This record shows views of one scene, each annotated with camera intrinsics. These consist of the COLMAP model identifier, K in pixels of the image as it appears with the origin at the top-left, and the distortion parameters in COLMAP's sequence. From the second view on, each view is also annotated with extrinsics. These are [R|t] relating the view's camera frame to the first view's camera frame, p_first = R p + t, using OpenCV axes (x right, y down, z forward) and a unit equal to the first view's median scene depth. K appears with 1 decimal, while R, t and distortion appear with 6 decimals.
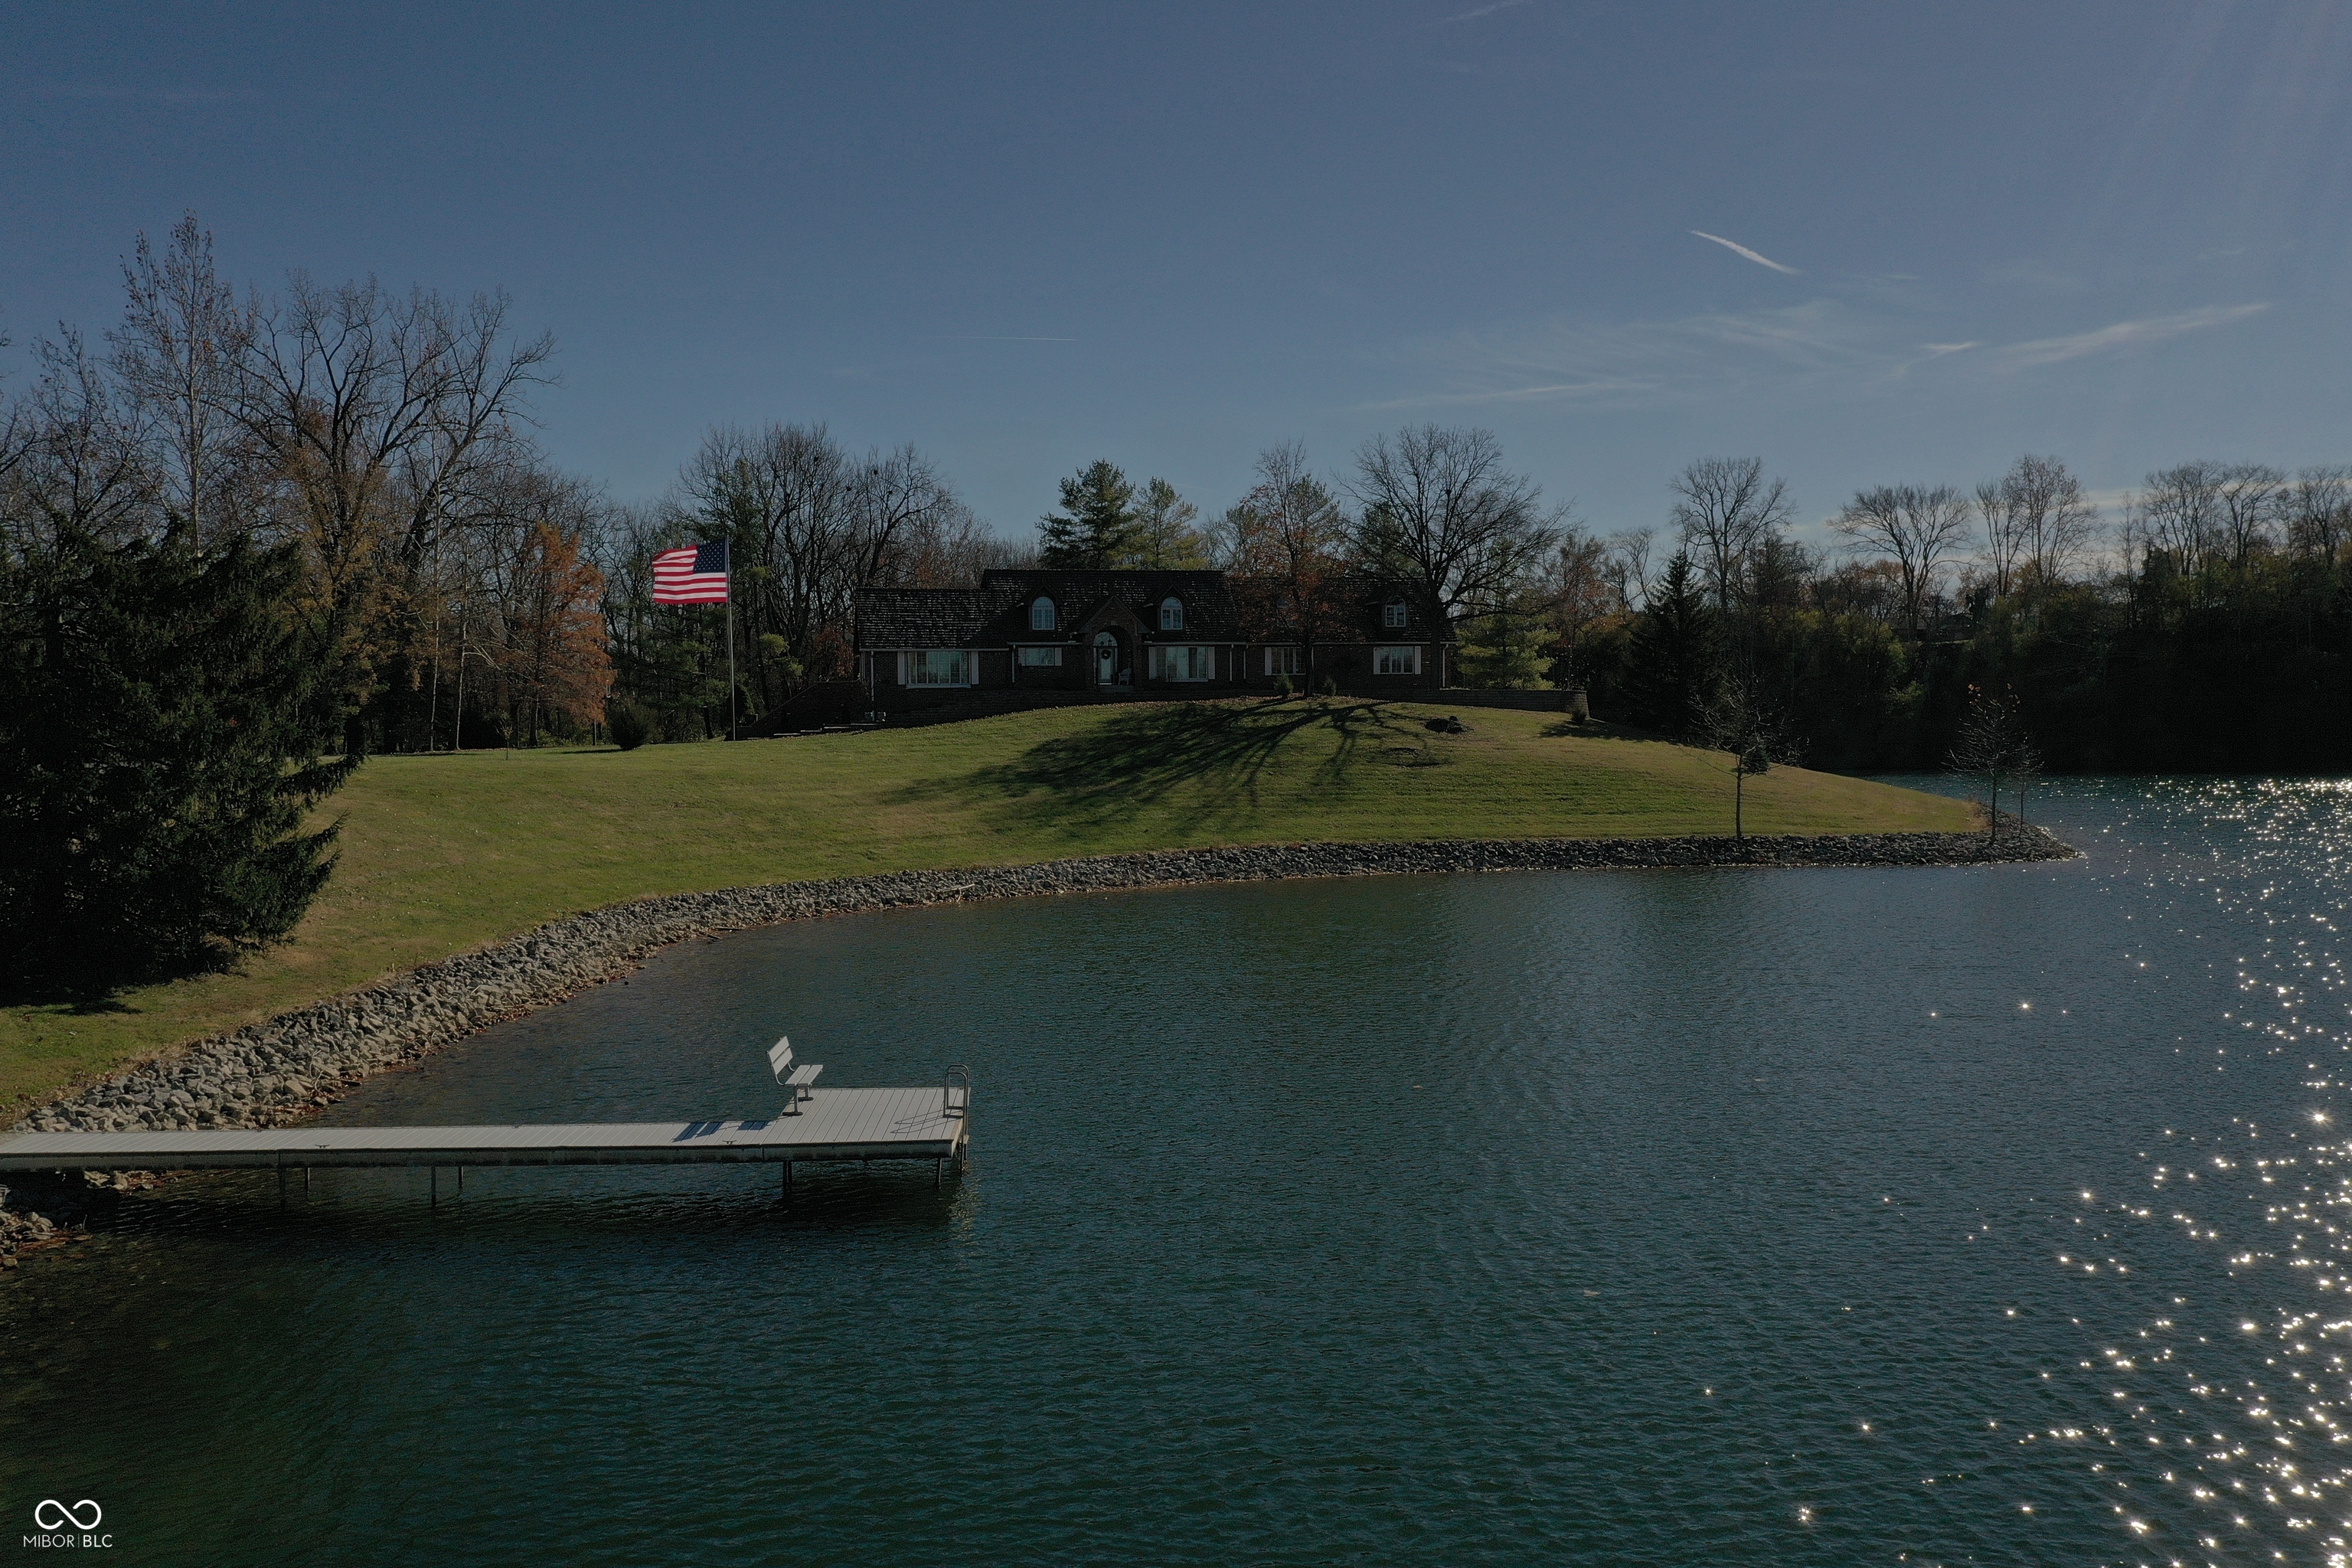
lens RADIAL K [[1886.5, 0, 1176.0], [0, 1886.5, 784.0], [0, 0, 1]] dist [0.008824, 0.007112]
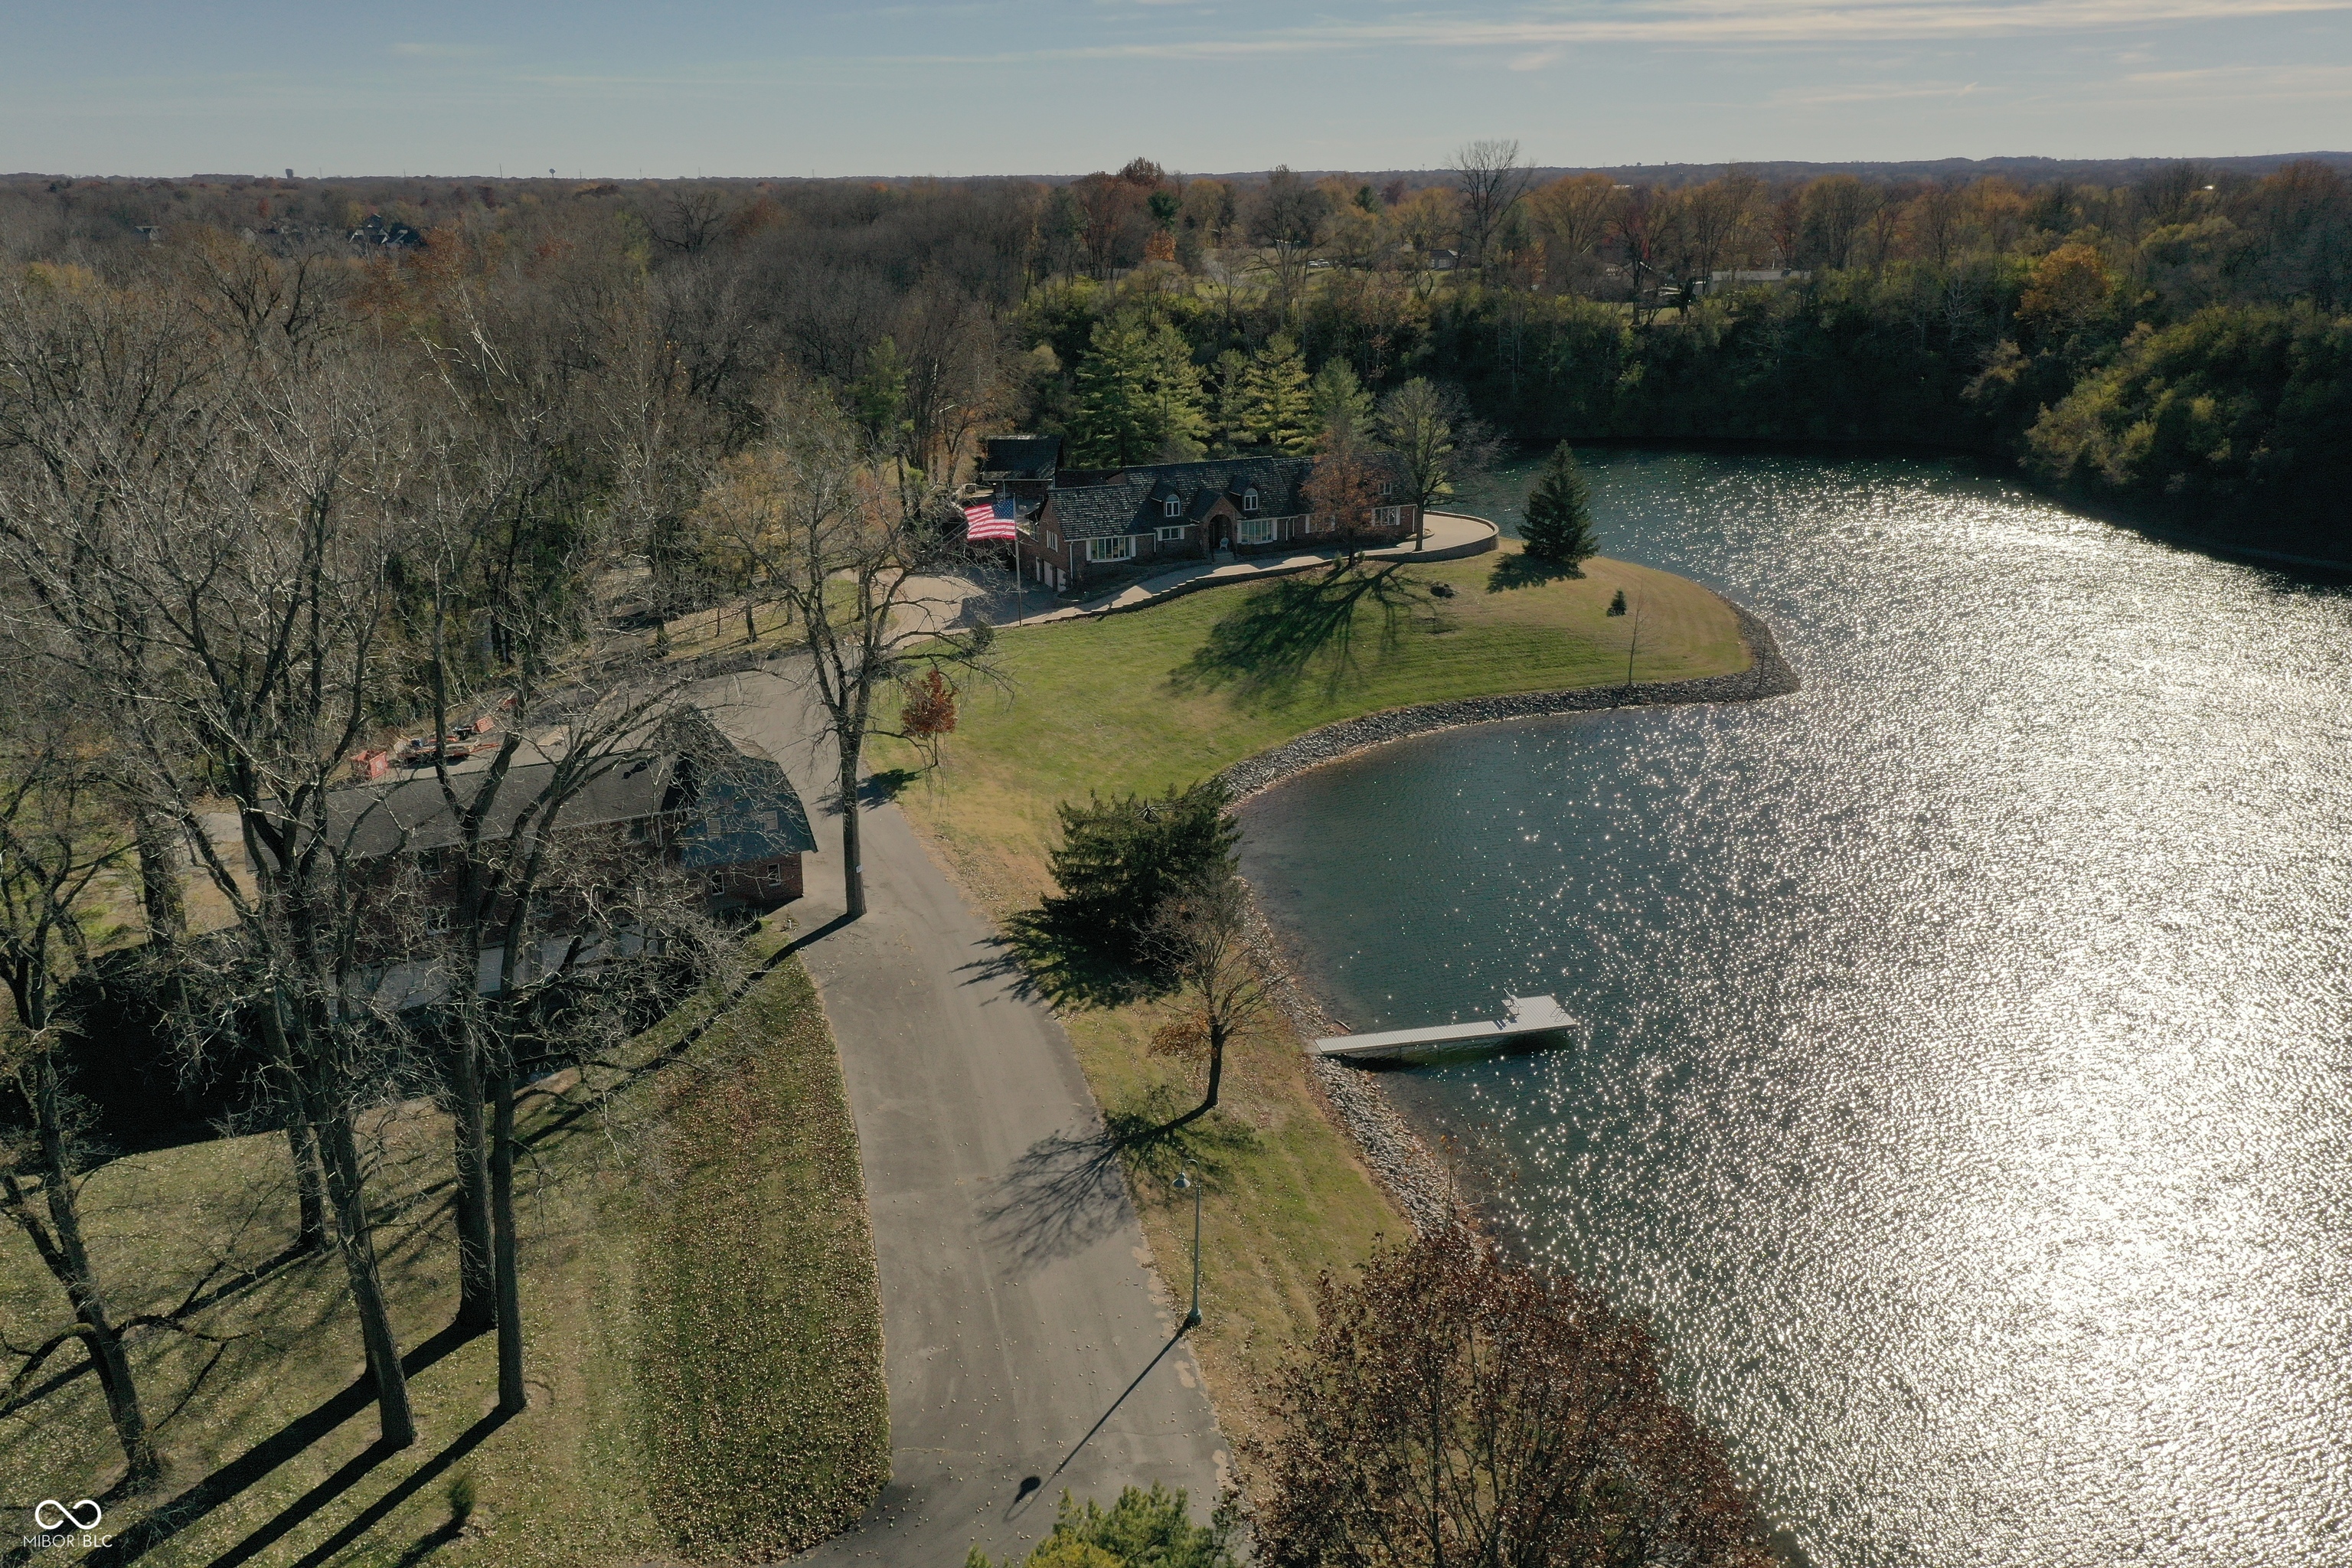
lens RADIAL K [[1889.9, 0, 1176.0], [0, 1889.9, 784.0], [0, 0, 1]] dist [0.011787, 0.005896]
pose [[0.981162, -0.059389, 0.183831, -0.373516], [0.006085, 0.960603, 0.277859, -0.309293], [-0.193090, -0.271506, 0.942868, -0.518361]]
